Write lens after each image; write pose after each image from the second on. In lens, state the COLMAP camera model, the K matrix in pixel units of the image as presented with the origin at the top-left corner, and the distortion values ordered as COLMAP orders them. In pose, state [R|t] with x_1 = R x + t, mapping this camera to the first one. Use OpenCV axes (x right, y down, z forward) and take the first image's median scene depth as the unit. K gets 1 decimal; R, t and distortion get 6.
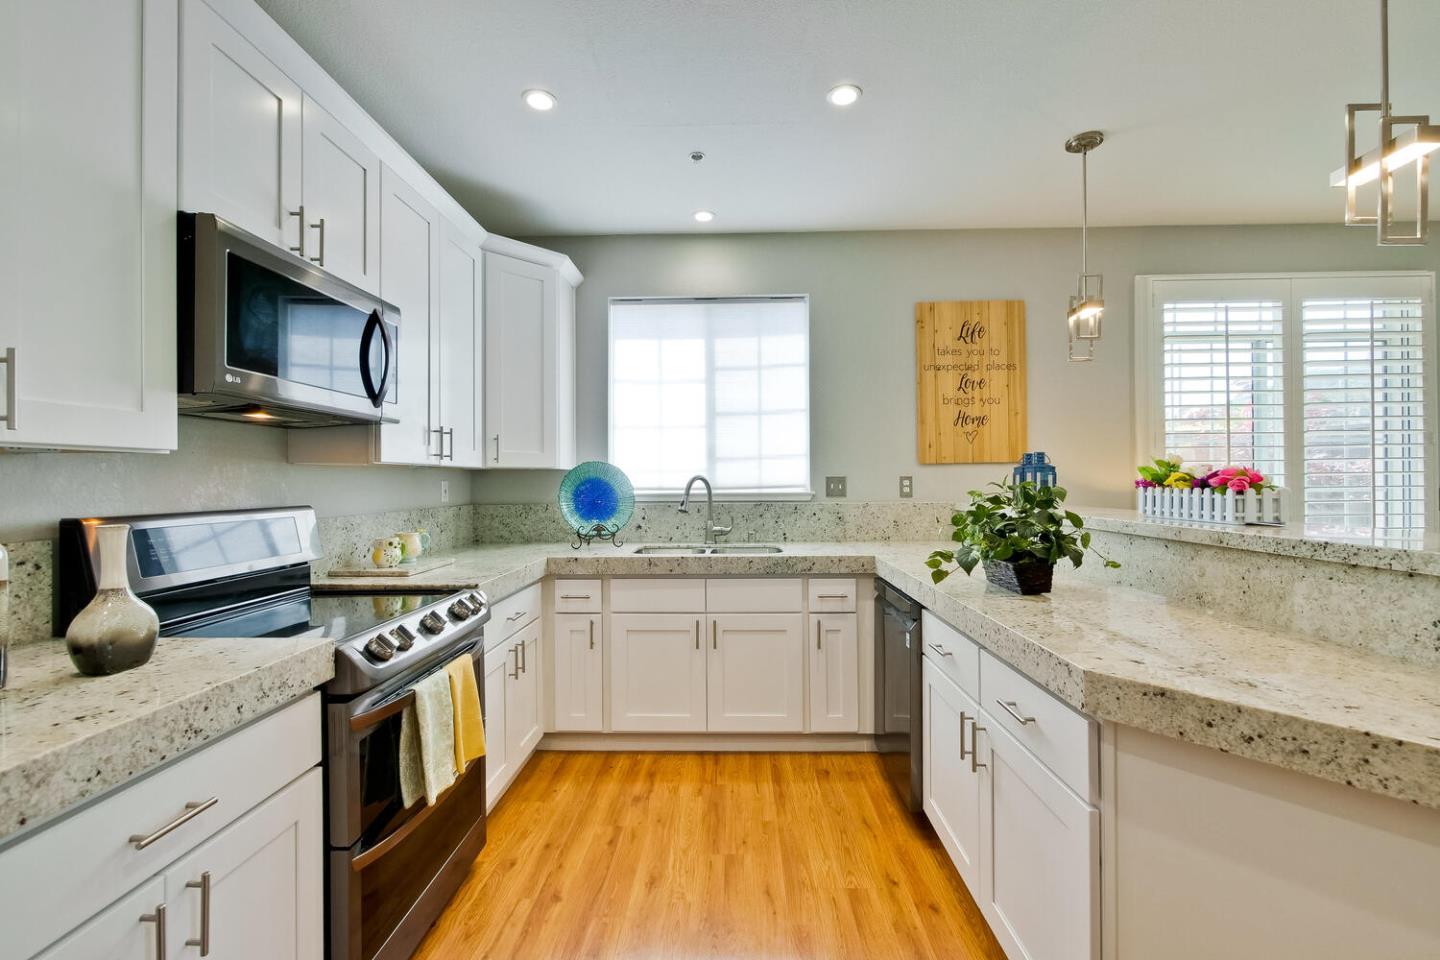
lens RADIAL K [[620.1, 0, 725.4], [0, 620.1, 479.6], [0, 0, 1]] dist [-0.005233, 0.000697]
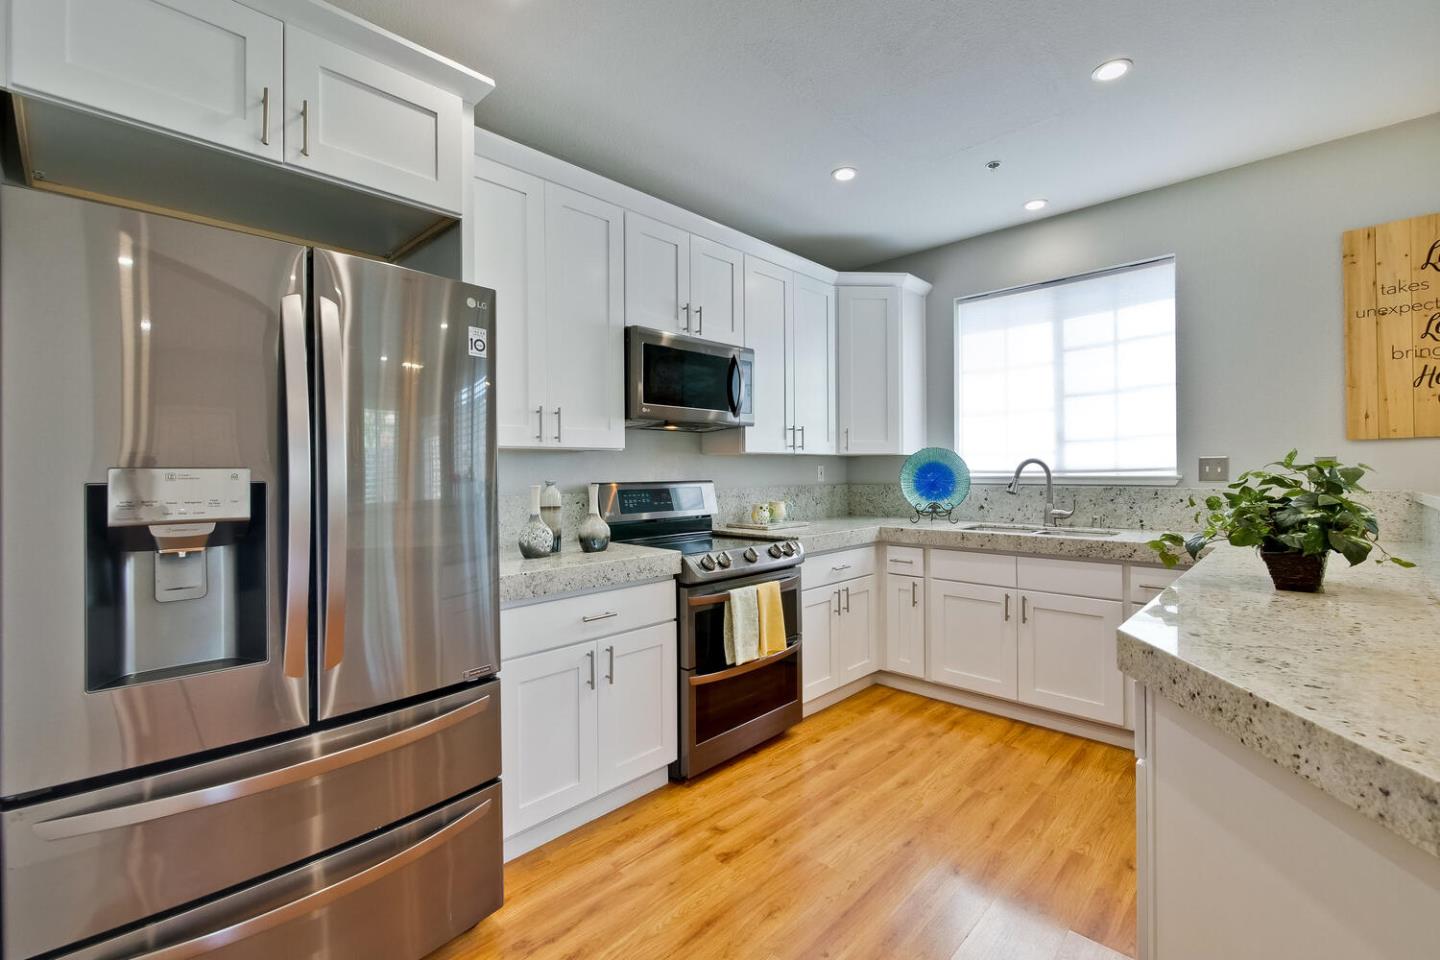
lens RADIAL K [[620.1, 0, 728.0], [0, 620.1, 468.6], [0, 0, 1]] dist [-0.005233, 0.000697]
pose [[0.739056, -0.001323, -0.673642, 0.321072], [0.004312, 0.999987, 0.002767, 0.005547], [0.673630, -0.004949, 0.739052, -0.112100]]
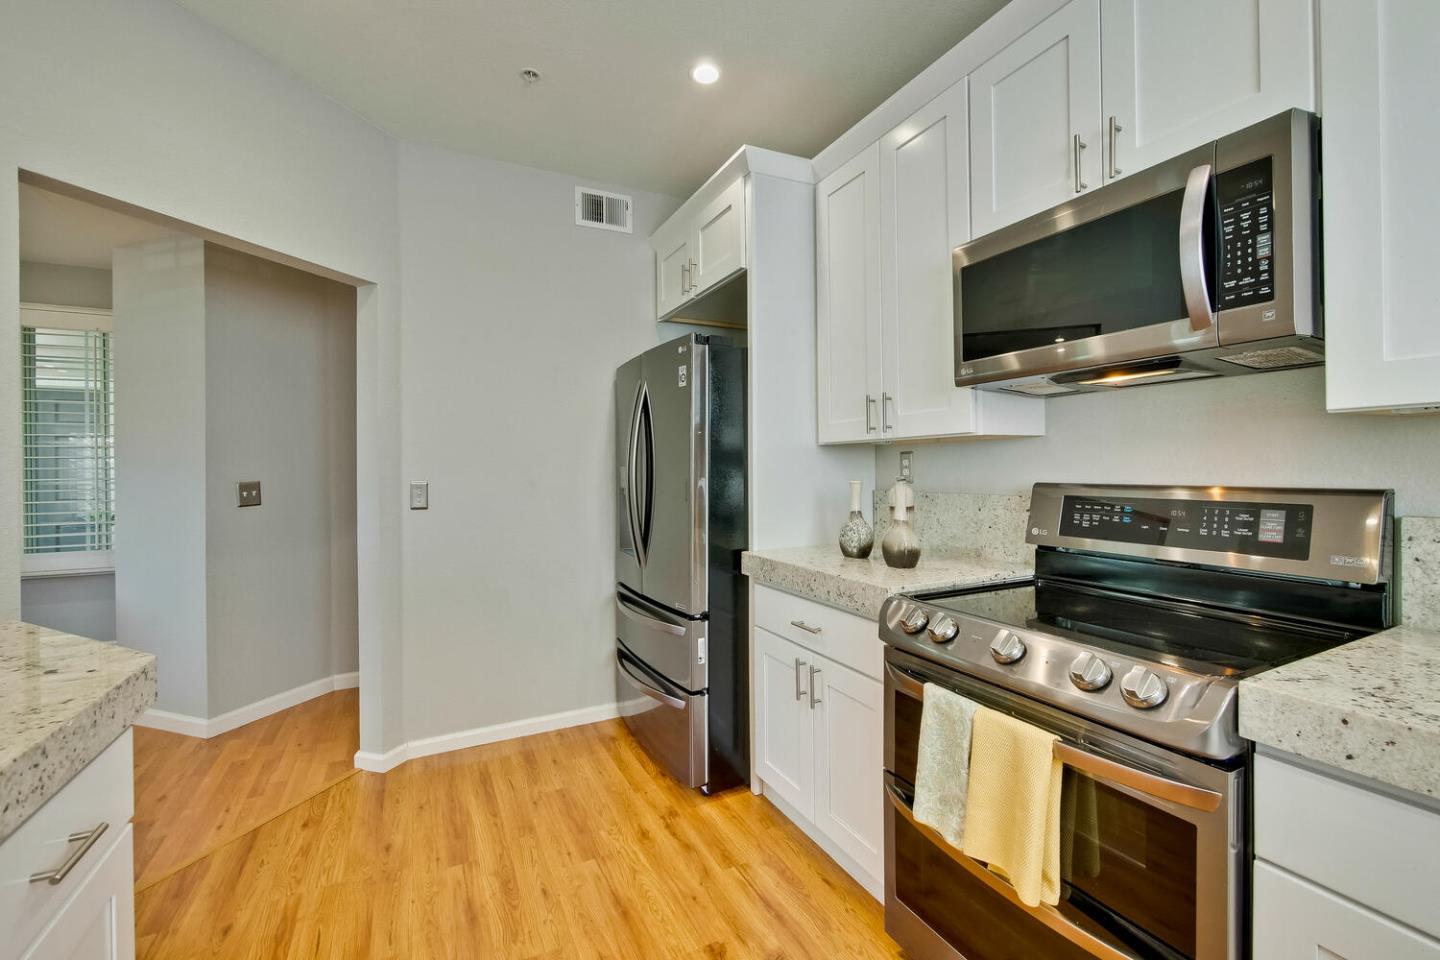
lens RADIAL K [[620.1, 0, 729.9], [0, 620.1, 470.2], [0, 0, 1]] dist [-0.005233, 0.000697]
pose [[-0.882016, 0.018027, -0.470875, 0.093601], [0.016240, 0.999837, 0.007859, 0.006740], [0.470940, -0.000716, -0.882165, 0.894500]]
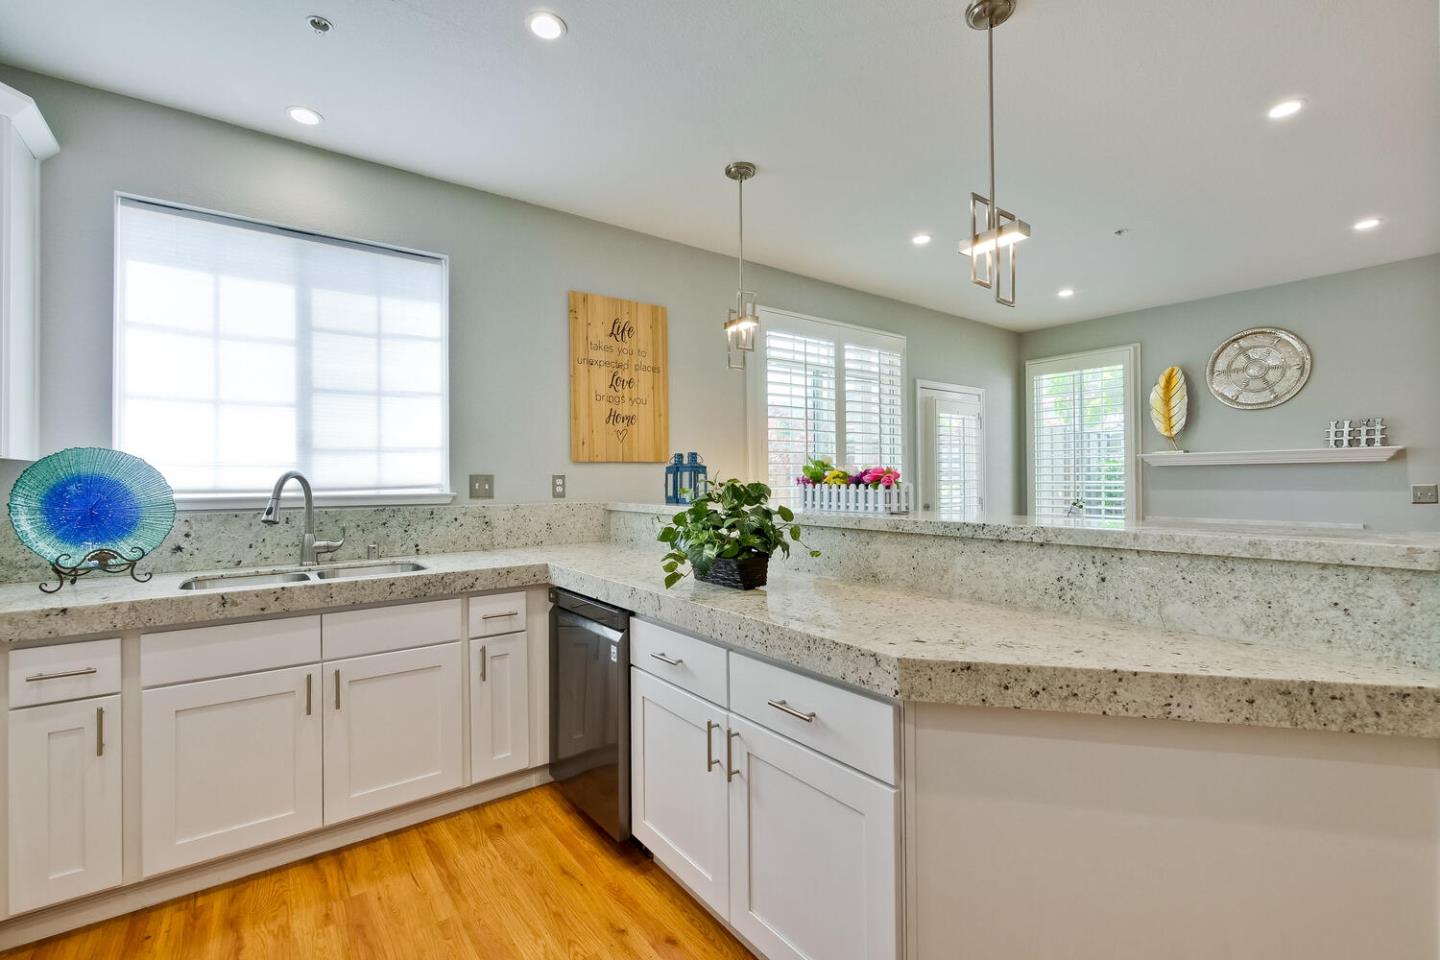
lens RADIAL K [[620.1, 0, 724.0], [0, 620.1, 476.3], [0, 0, 1]] dist [-0.005233, 0.000697]
pose [[0.782591, 0.004544, 0.622520, -0.115475], [0.000576, 0.999968, -0.008023, 0.005441], [-0.622536, 0.006637, 0.782563, 0.146943]]
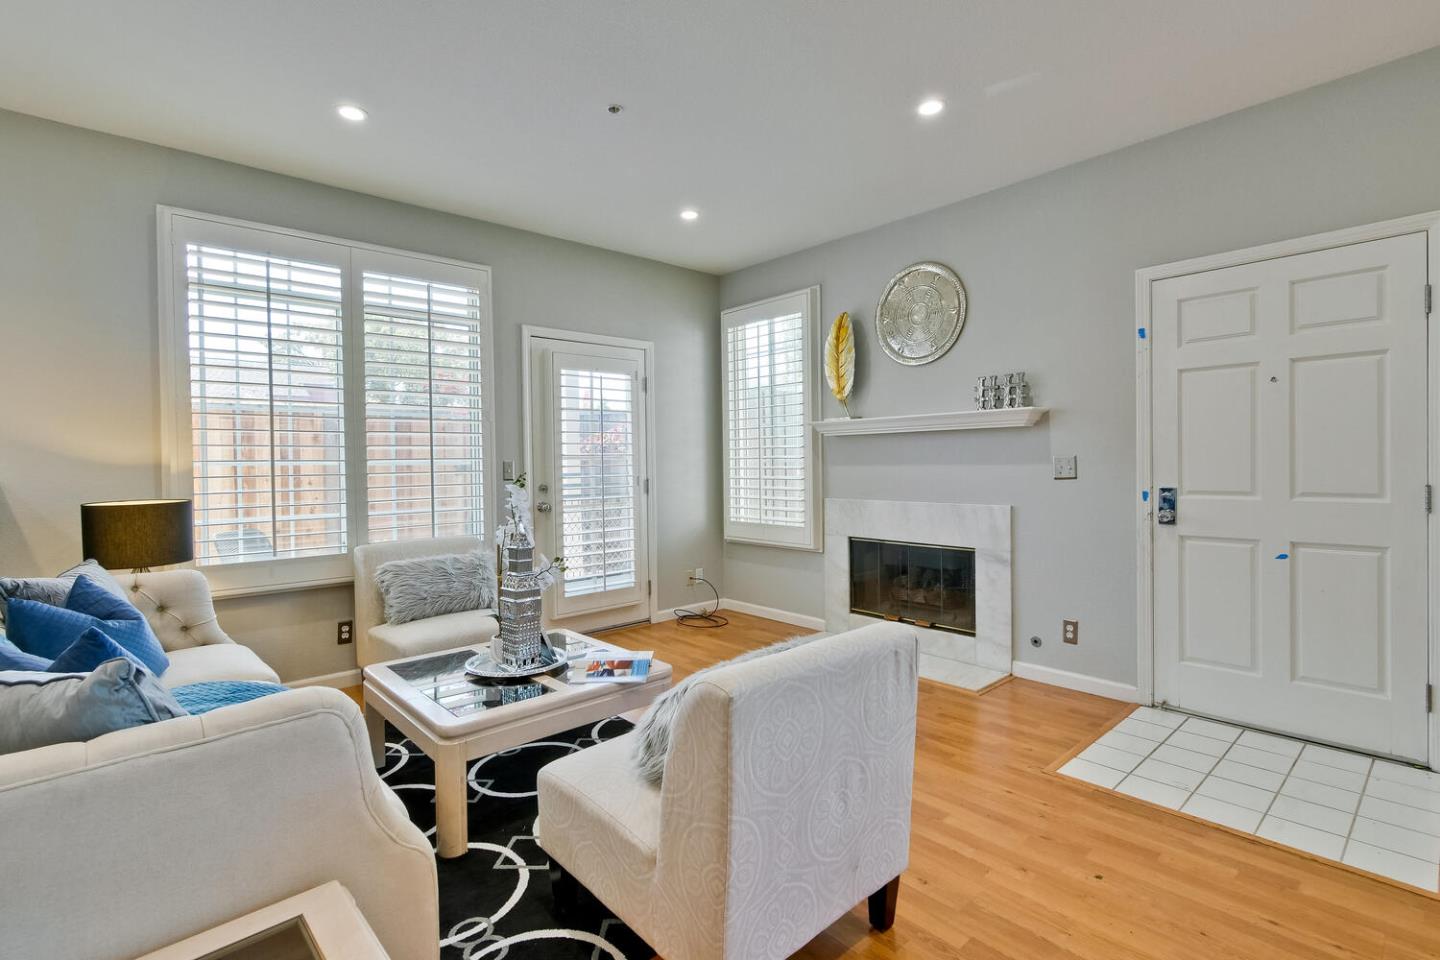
lens RADIAL K [[665.6, 0, 714.1], [0, 665.6, 471.7], [0, 0, 1]] dist [-0.005242, -0.000209]
pose [[0.723768, -0.011330, 0.689950, 0.736690], [0.006403, 0.999932, 0.009704, 0.029622], [-0.690014, -0.002606, 0.723792, -0.195037]]
